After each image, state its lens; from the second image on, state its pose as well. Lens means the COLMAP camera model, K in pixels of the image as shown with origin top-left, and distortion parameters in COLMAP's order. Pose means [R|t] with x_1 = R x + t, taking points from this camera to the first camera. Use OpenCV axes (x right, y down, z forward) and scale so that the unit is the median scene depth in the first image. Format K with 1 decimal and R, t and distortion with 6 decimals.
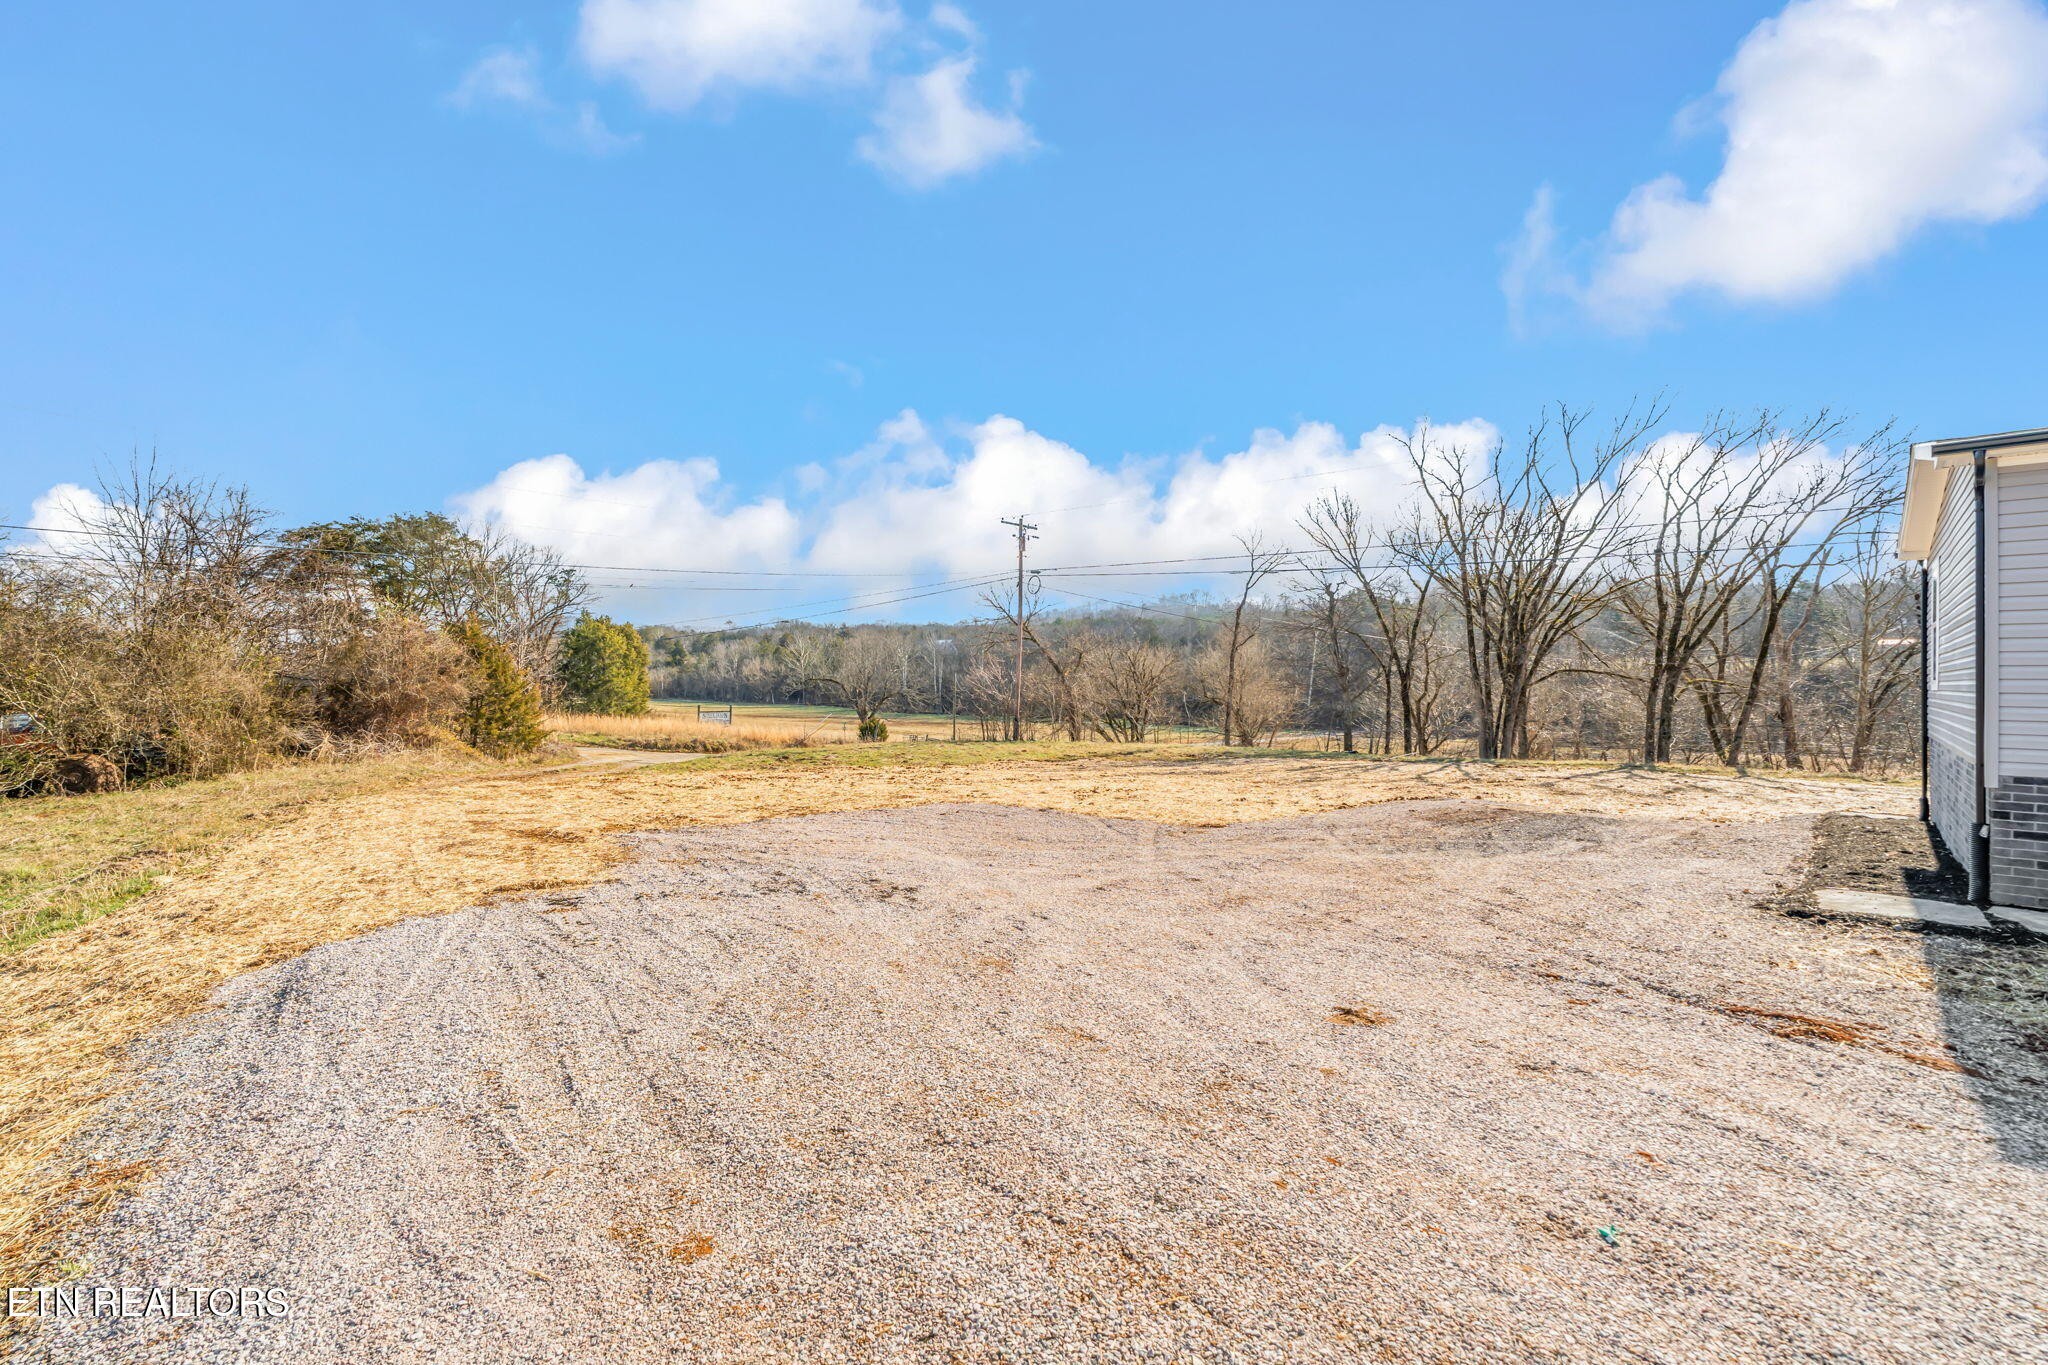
lens RADIAL K [[923.3, 0, 1020.2], [0, 923.3, 677.1], [0, 0, 1]] dist [-0.007941, 0.003124]
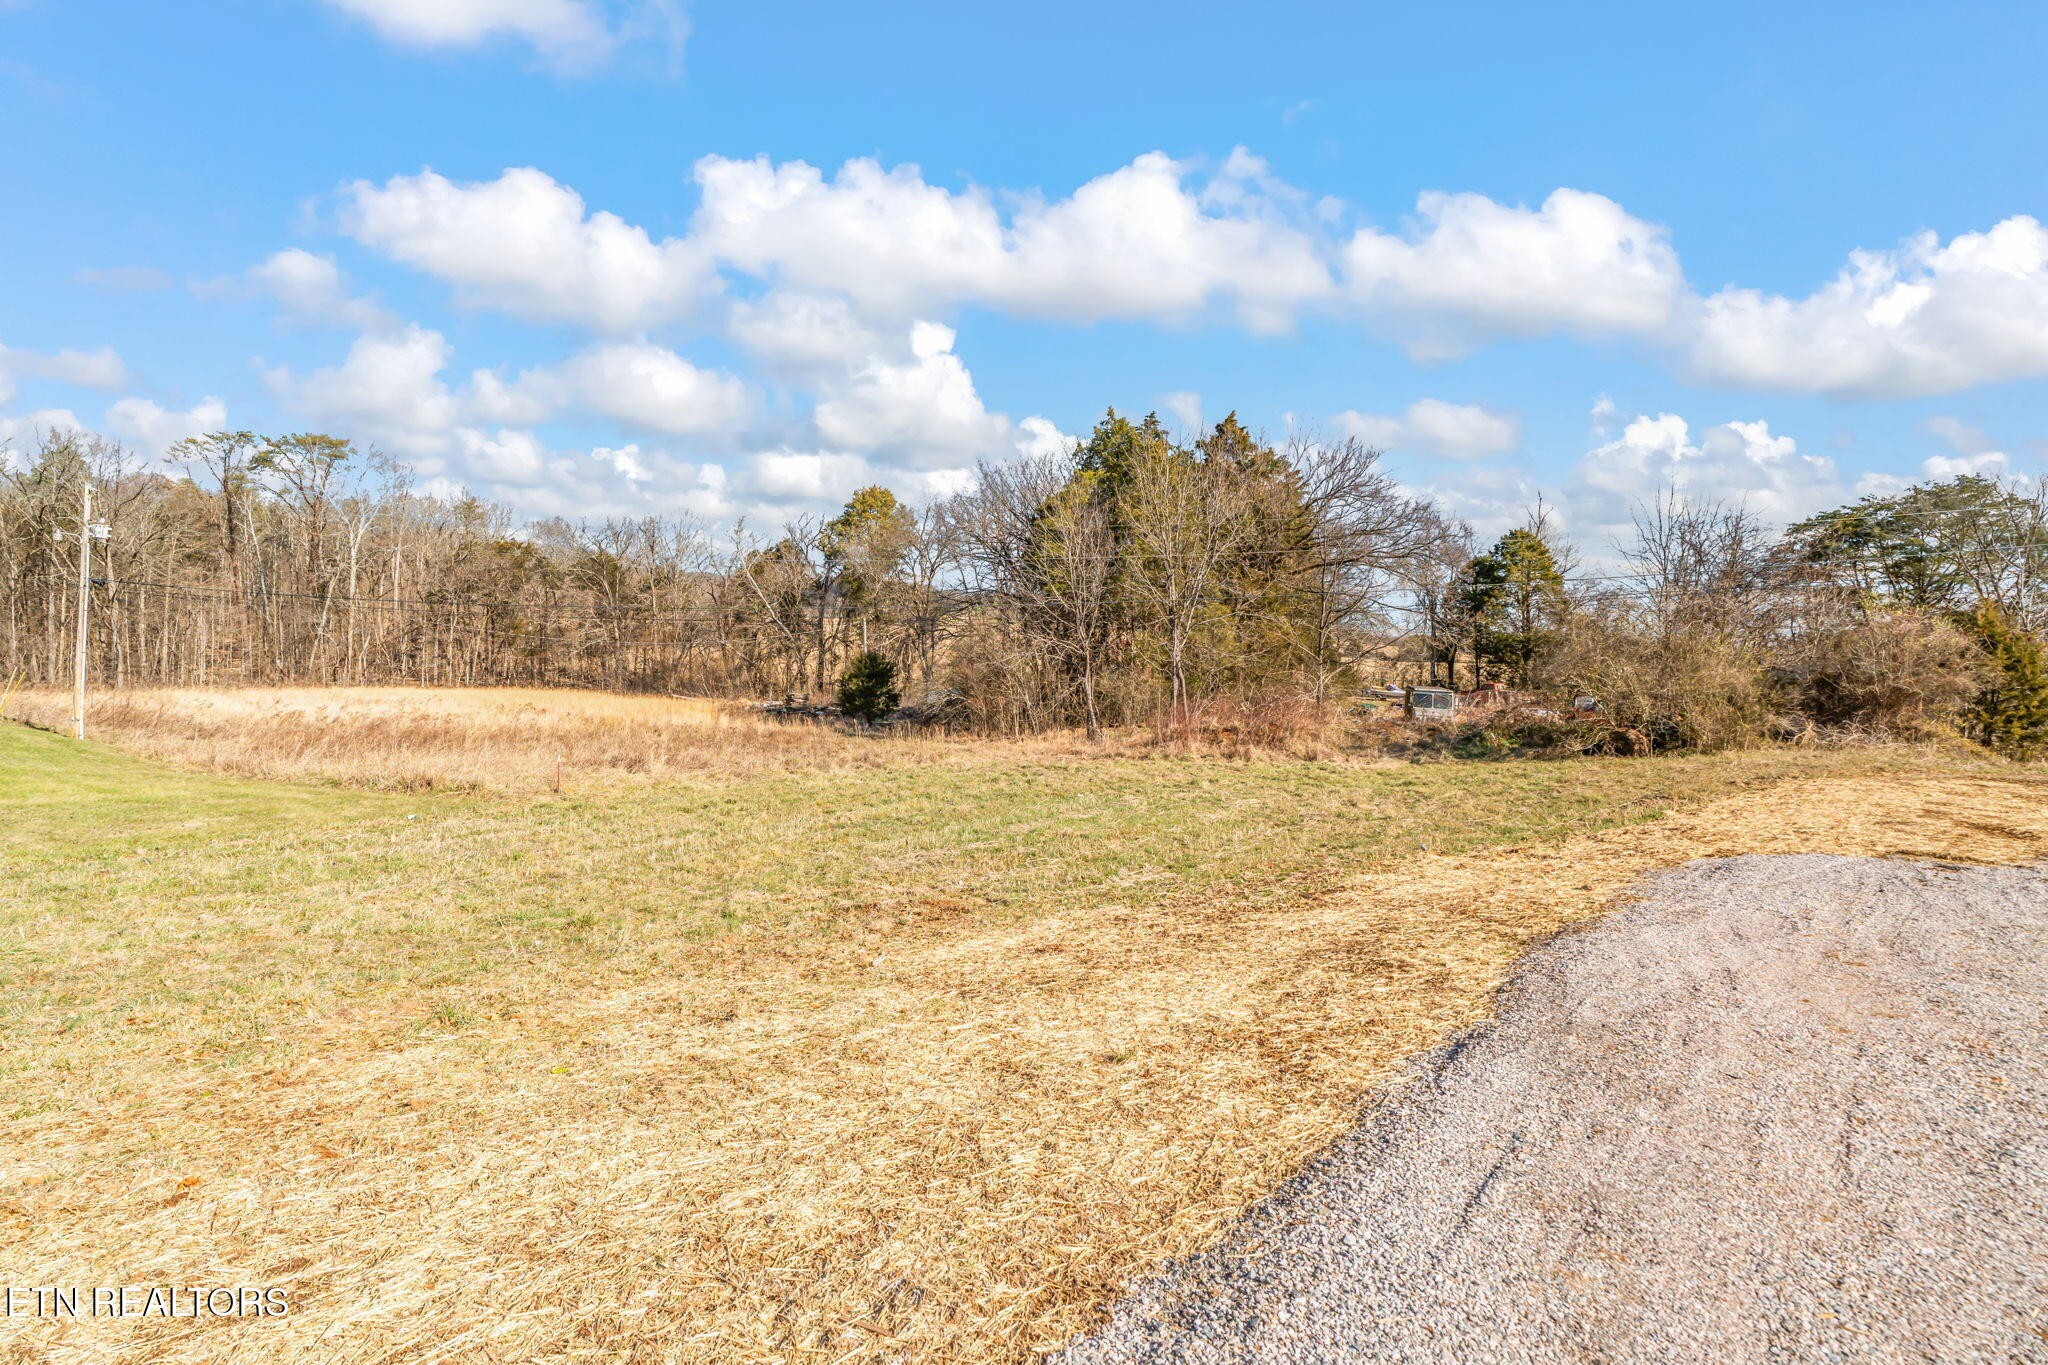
lens RADIAL K [[923.3, 0, 1005.1], [0, 923.3, 679.4], [0, 0, 1]] dist [-0.007941, 0.003124]
pose [[0.180867, 0.006256, -0.983488, 0.152018], [0.011288, 0.999901, 0.008436, -0.010417], [0.983443, -0.012628, 0.180779, -0.147098]]
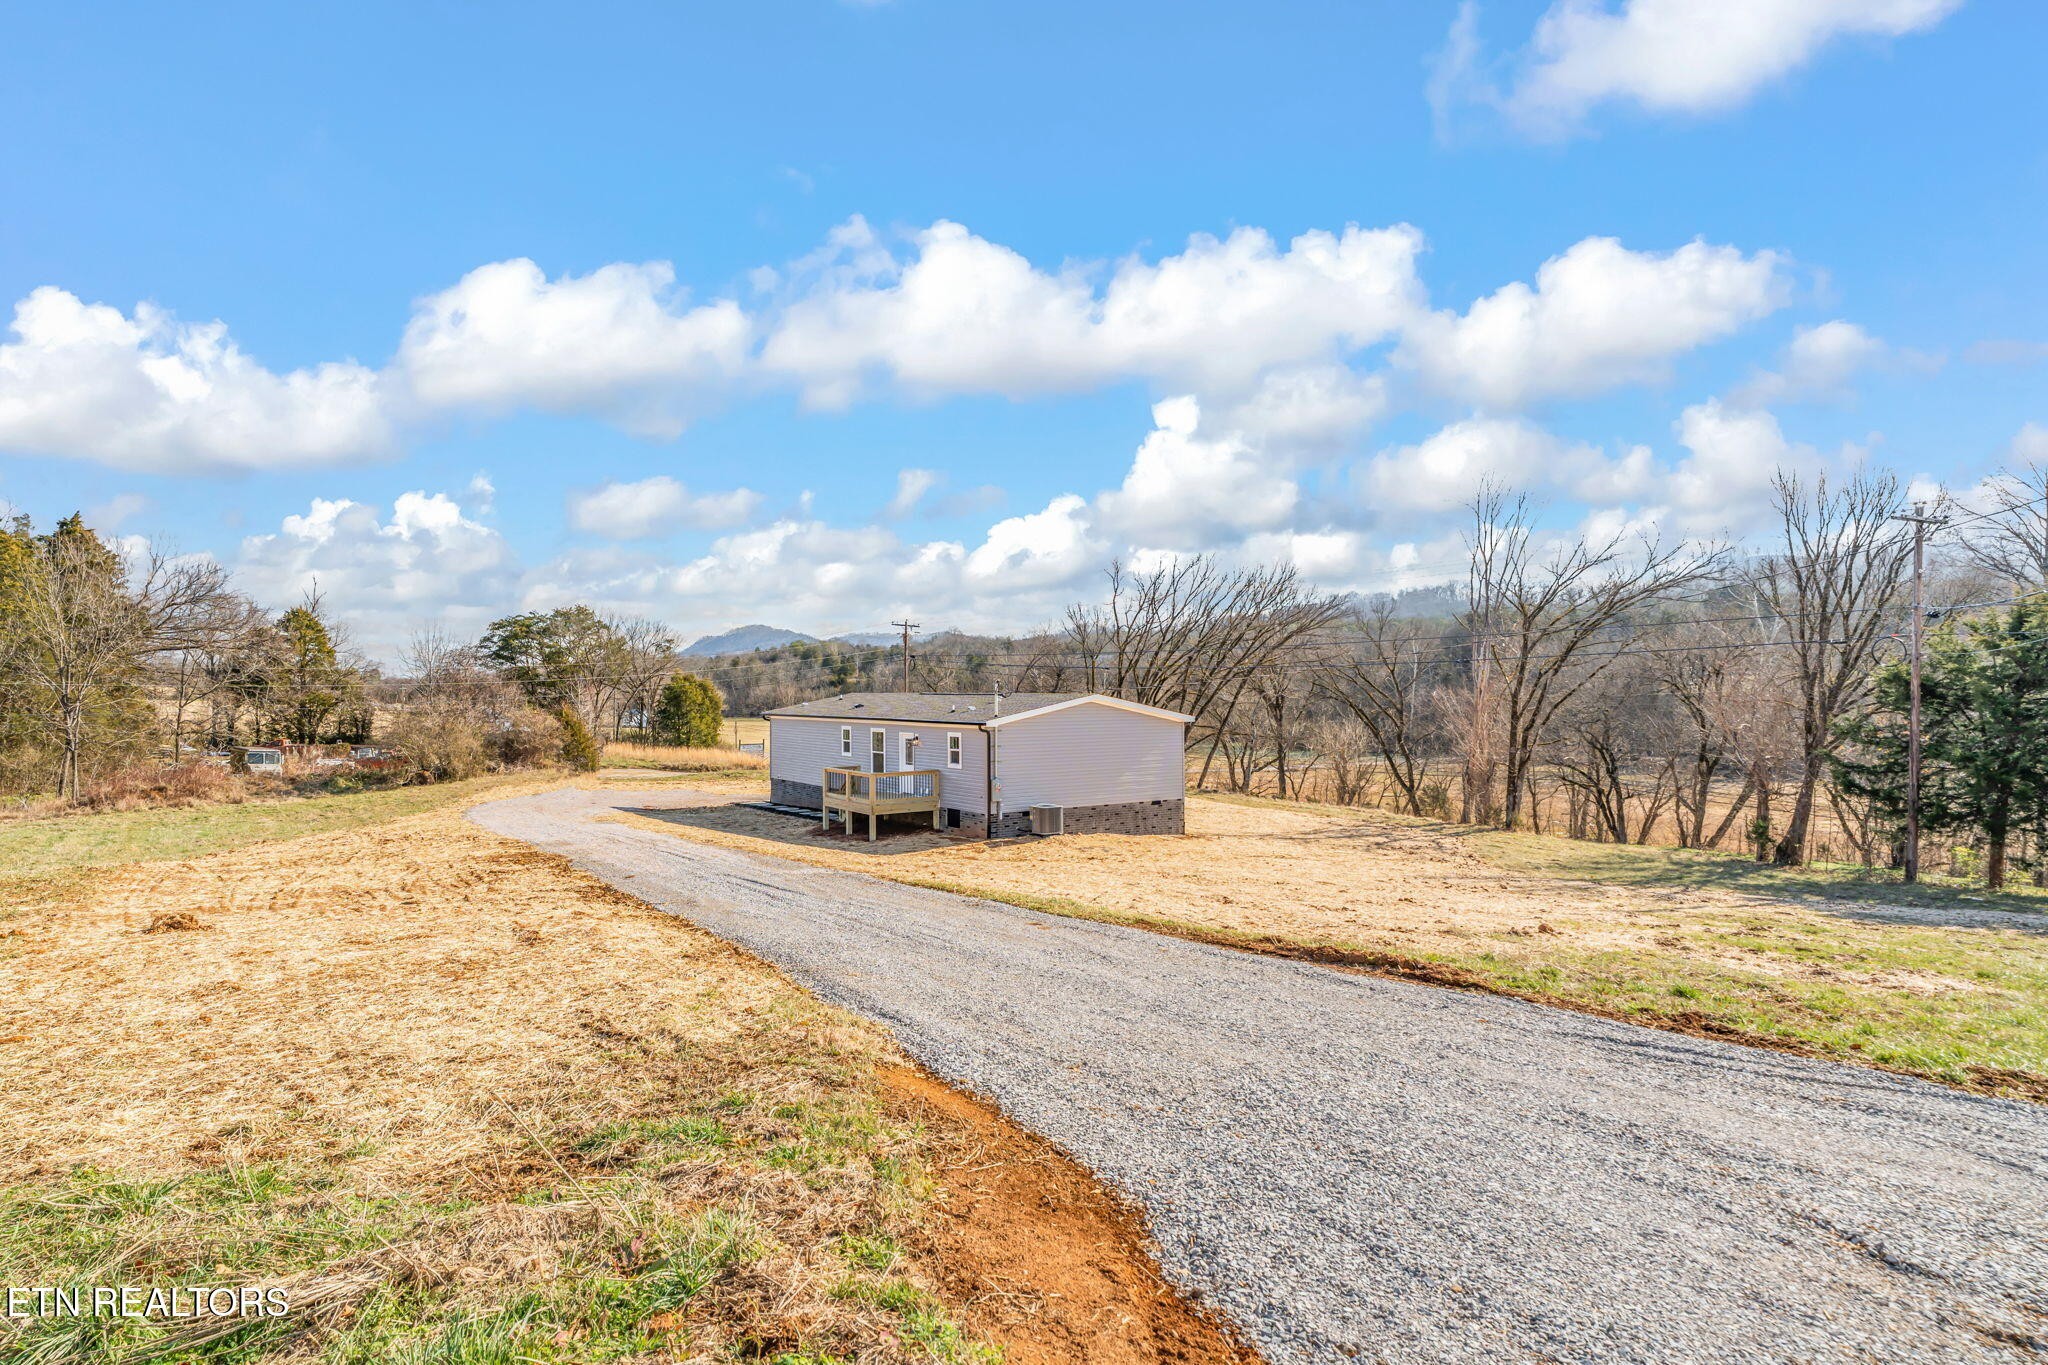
lens RADIAL K [[1084.5, 0, 1021.9], [0, 1084.5, 692.8], [0, 0, 1]] dist [-0.007231, 0.001175]
pose [[0.975194, -0.007084, -0.221240, 1.163372], [0.008295, 0.999955, 0.004546, -0.120161], [0.221198, -0.006268, 0.975209, -1.418216]]
